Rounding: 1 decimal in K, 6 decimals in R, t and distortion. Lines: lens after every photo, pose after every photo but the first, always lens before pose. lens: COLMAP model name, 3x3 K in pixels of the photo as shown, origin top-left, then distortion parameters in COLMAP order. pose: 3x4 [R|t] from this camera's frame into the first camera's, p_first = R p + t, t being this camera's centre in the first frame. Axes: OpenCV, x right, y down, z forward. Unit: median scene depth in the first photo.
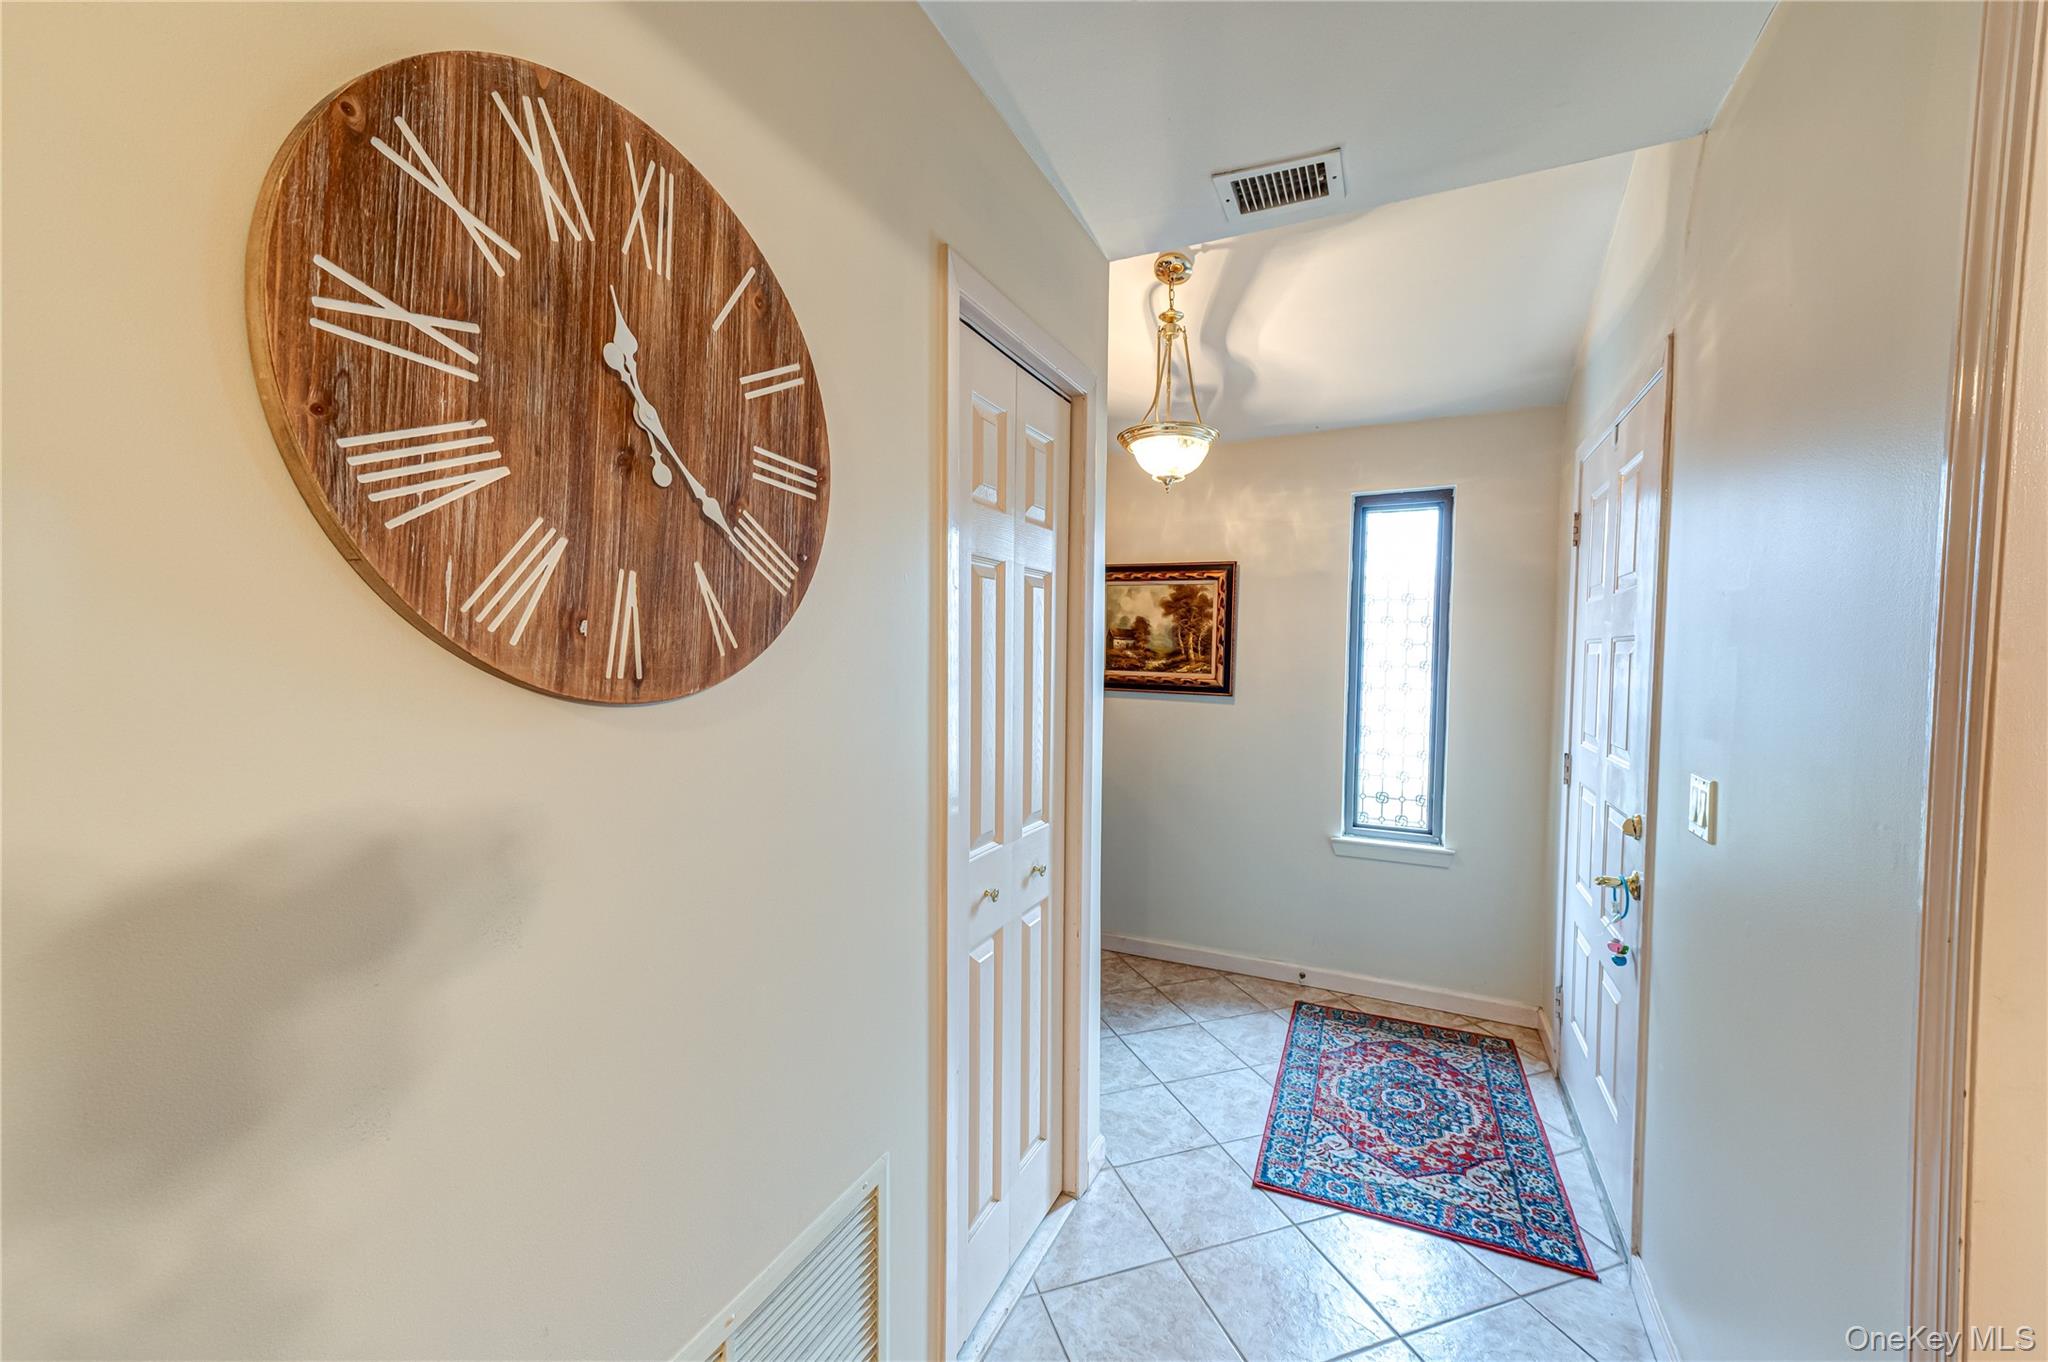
lens RADIAL K [[789.4, 0, 1017.8], [0, 789.4, 678.7], [0, 0, 1]] dist [0.001023, 0.000028]
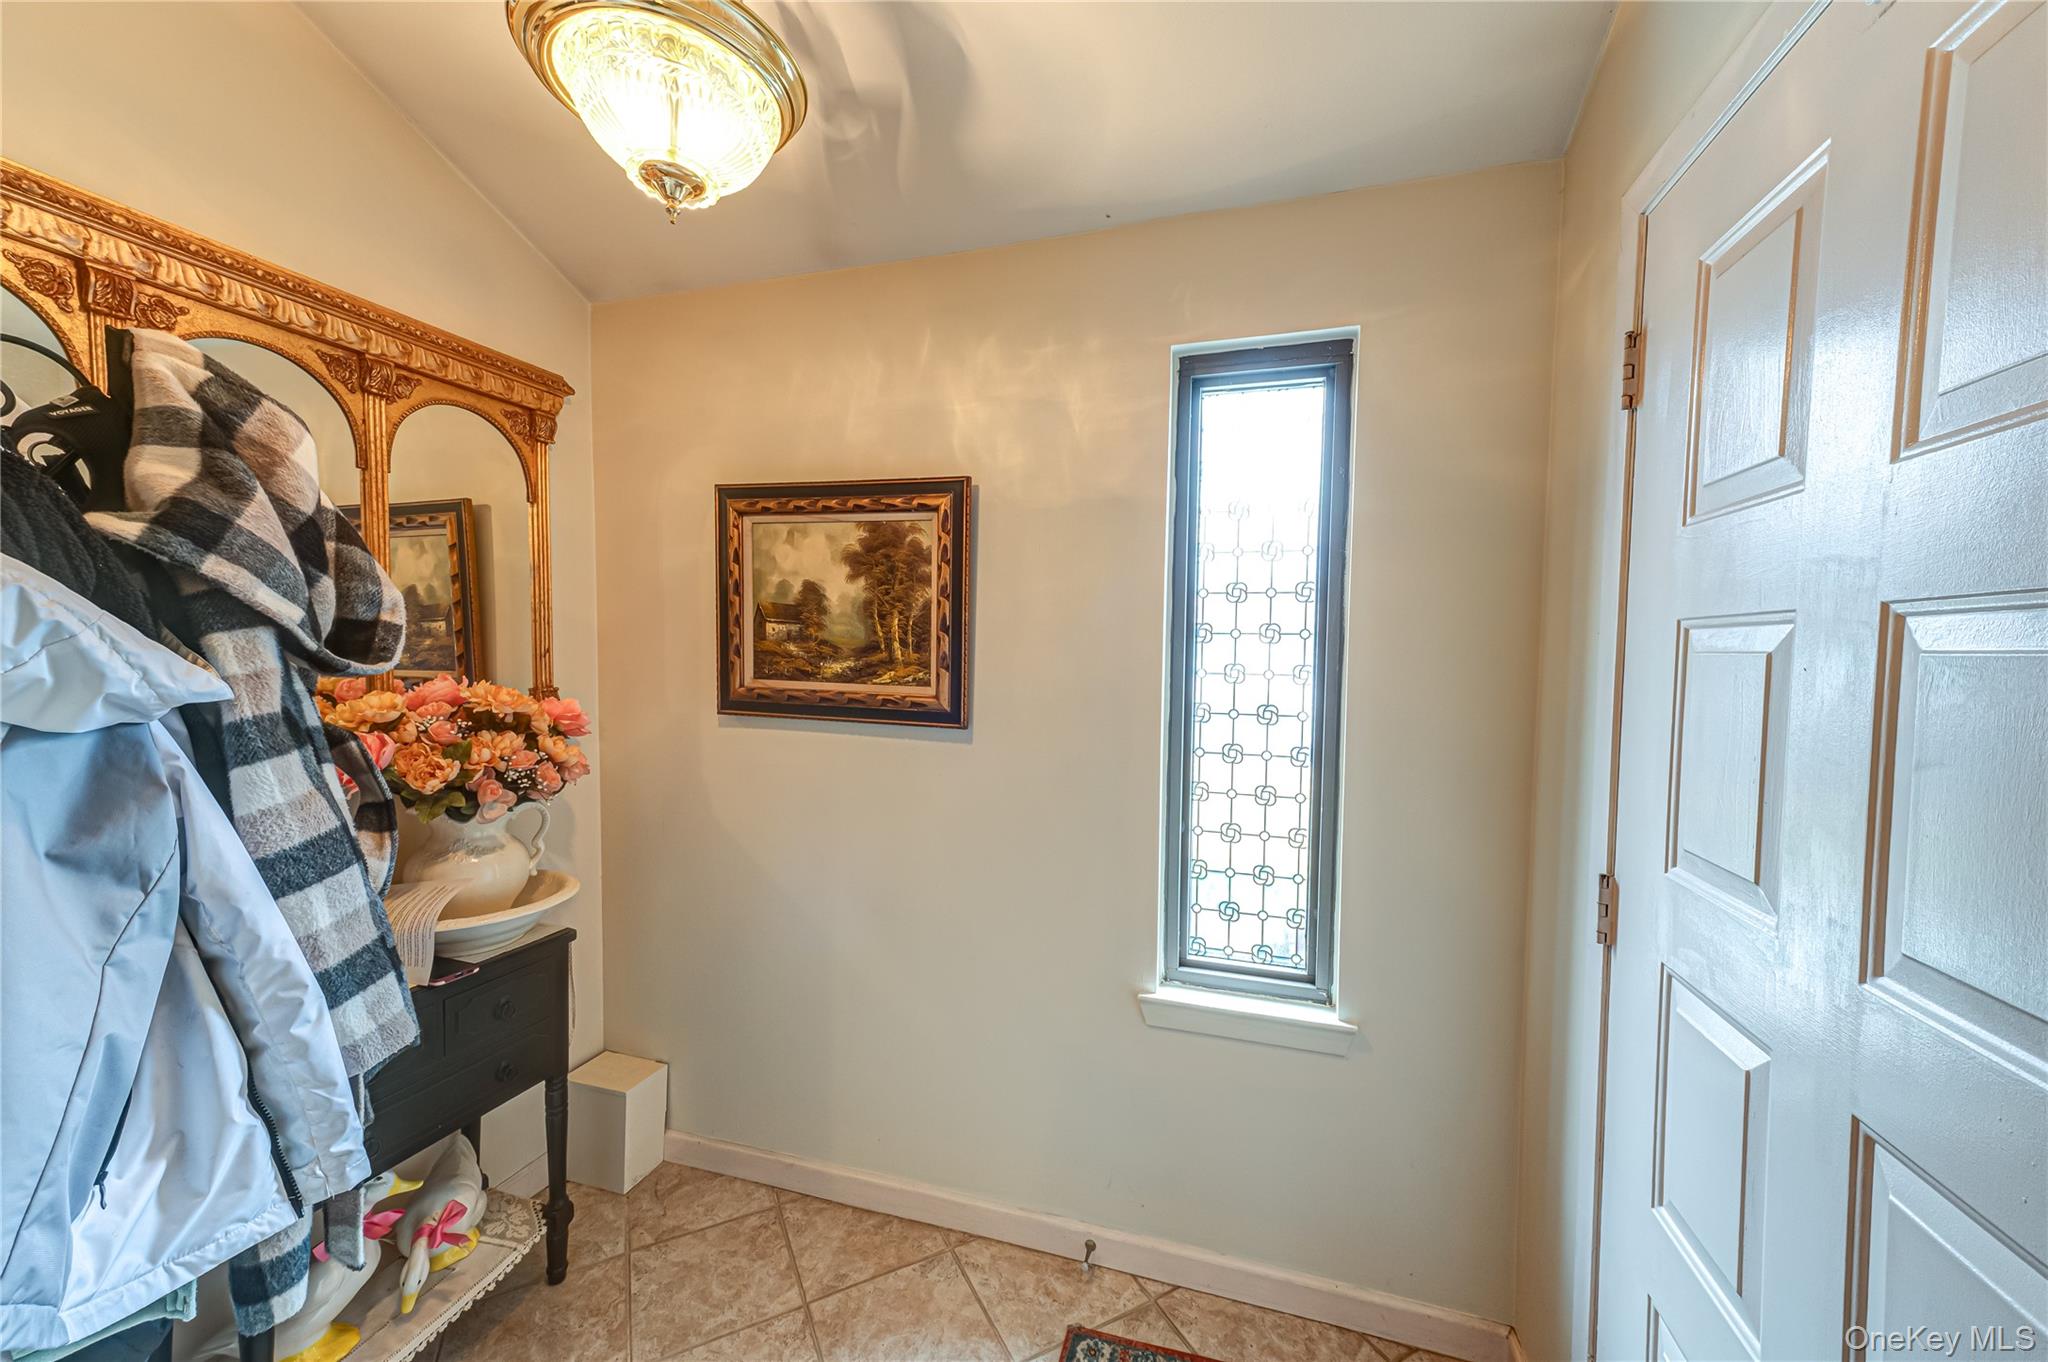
lens RADIAL K [[789.4, 0, 1026.4], [0, 789.4, 670.8], [0, 0, 1]] dist [0.001023, 0.000028]
pose [[0.987702, 0.001000, 0.156345, 0.227425], [0.000168, 0.999972, -0.007458, -0.013408], [-0.156349, 0.007393, 0.987674, 0.460509]]
